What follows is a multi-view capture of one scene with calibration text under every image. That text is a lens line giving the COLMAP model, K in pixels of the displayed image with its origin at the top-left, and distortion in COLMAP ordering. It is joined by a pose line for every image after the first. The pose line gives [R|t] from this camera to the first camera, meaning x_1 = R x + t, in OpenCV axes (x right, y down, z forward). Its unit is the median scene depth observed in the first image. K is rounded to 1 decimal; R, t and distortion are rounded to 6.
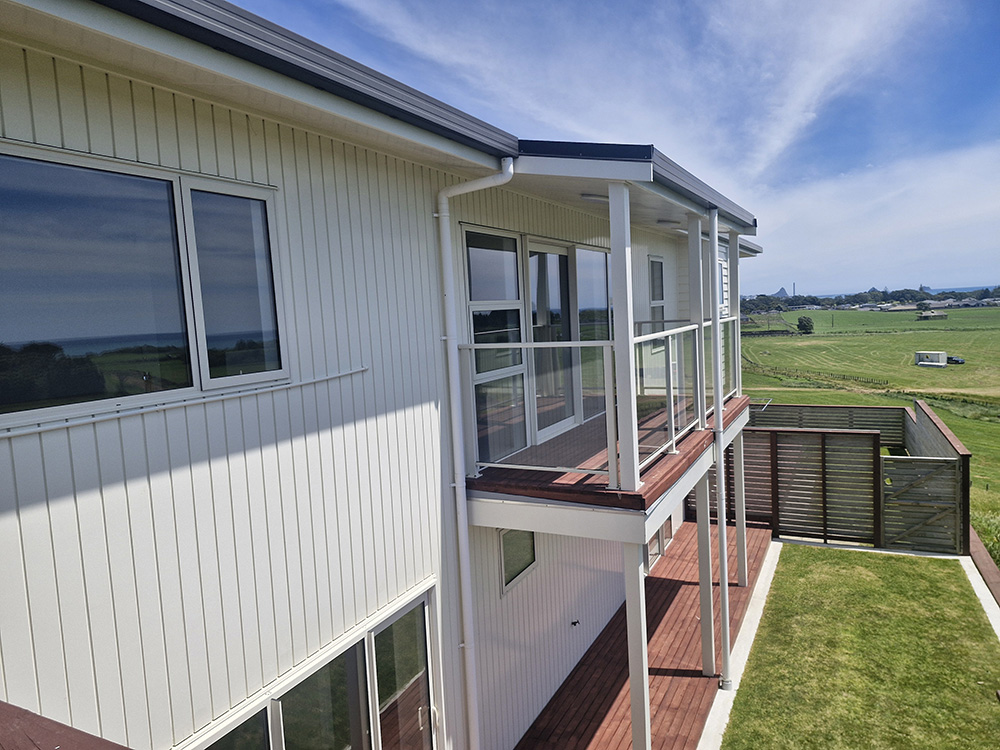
lens RADIAL K [[681.4, 0, 500.0], [0, 681.4, 375.0], [0, 0, 1]] dist [0.110190, -0.162041]
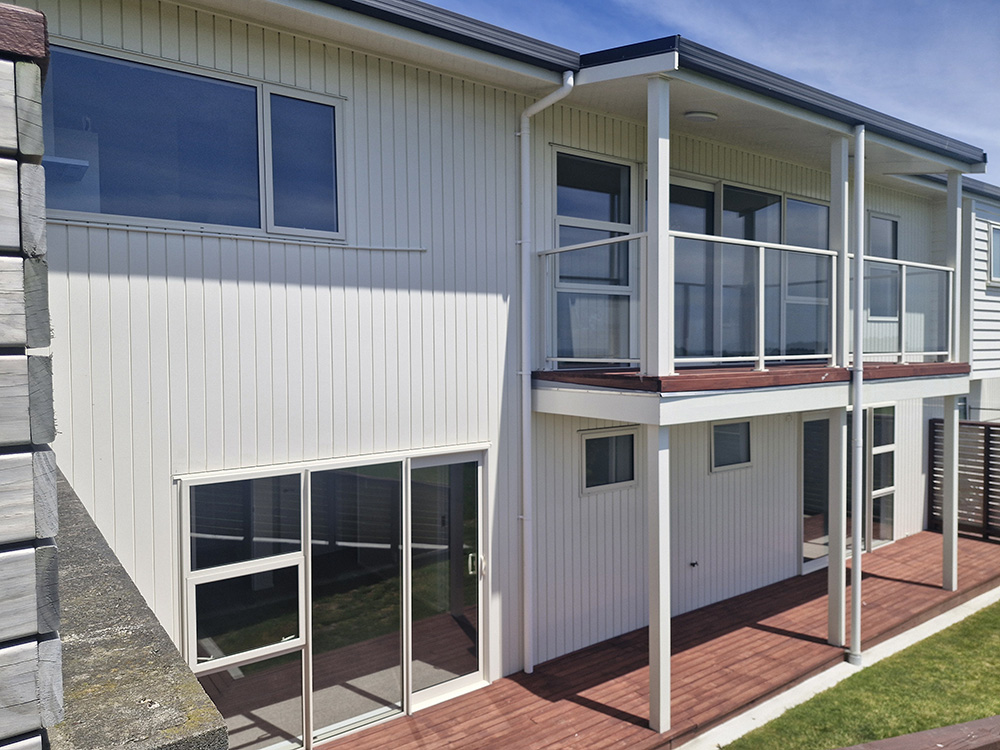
lens RADIAL K [[691.9, 0, 492.4], [0, 691.9, 374.4], [0, 0, 1]] dist [0.112823, -0.168185]
pose [[0.886495, 0.062770, -0.458461, 0.443827], [-0.081592, 0.996437, -0.021342, 0.204151], [0.455488, 0.056326, 0.888458, -0.045388]]
